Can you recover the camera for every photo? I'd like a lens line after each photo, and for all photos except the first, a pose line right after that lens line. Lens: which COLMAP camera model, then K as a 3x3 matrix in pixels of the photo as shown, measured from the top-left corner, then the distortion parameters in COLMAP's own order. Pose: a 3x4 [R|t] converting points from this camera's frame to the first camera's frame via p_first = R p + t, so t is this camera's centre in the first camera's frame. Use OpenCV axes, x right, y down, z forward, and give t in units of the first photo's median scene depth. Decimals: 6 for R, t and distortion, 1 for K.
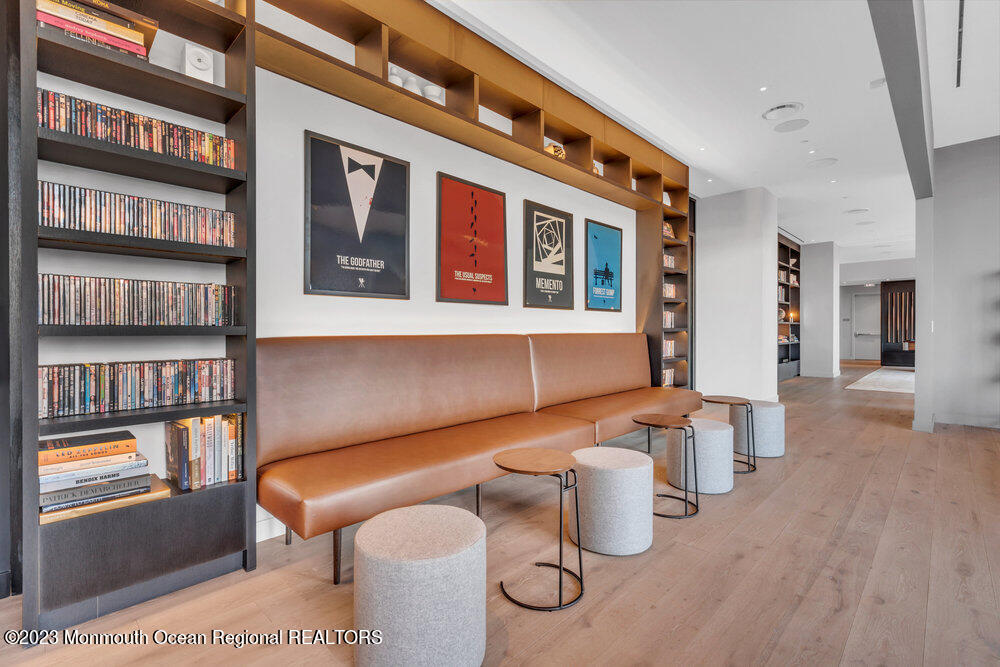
lens RADIAL K [[458.2, 0, 497.2], [0, 458.2, 334.0], [0, 0, 1]] dist [0.000190, -0.000044]
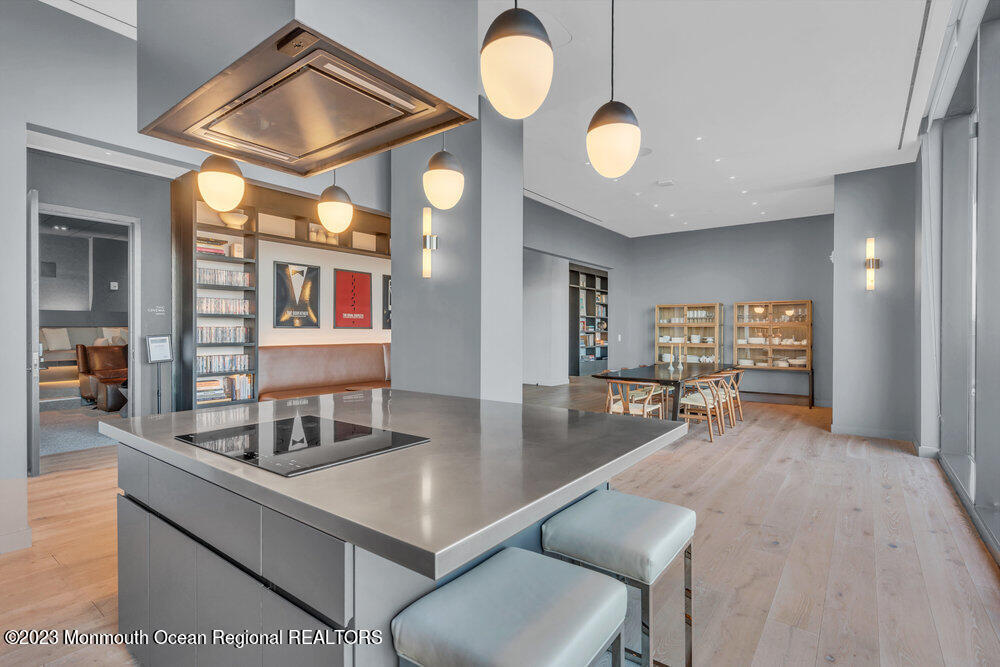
lens RADIAL K [[477.4, 0, 503.4], [0, 477.4, 332.2], [0, 0, 1]] dist [0.002643, 0.000169]
pose [[0.991275, 0.001133, 0.131805, 0.519786], [-0.000576, 0.999991, -0.004263, -0.063014], [-0.131808, 0.004150, 0.991267, -1.908099]]
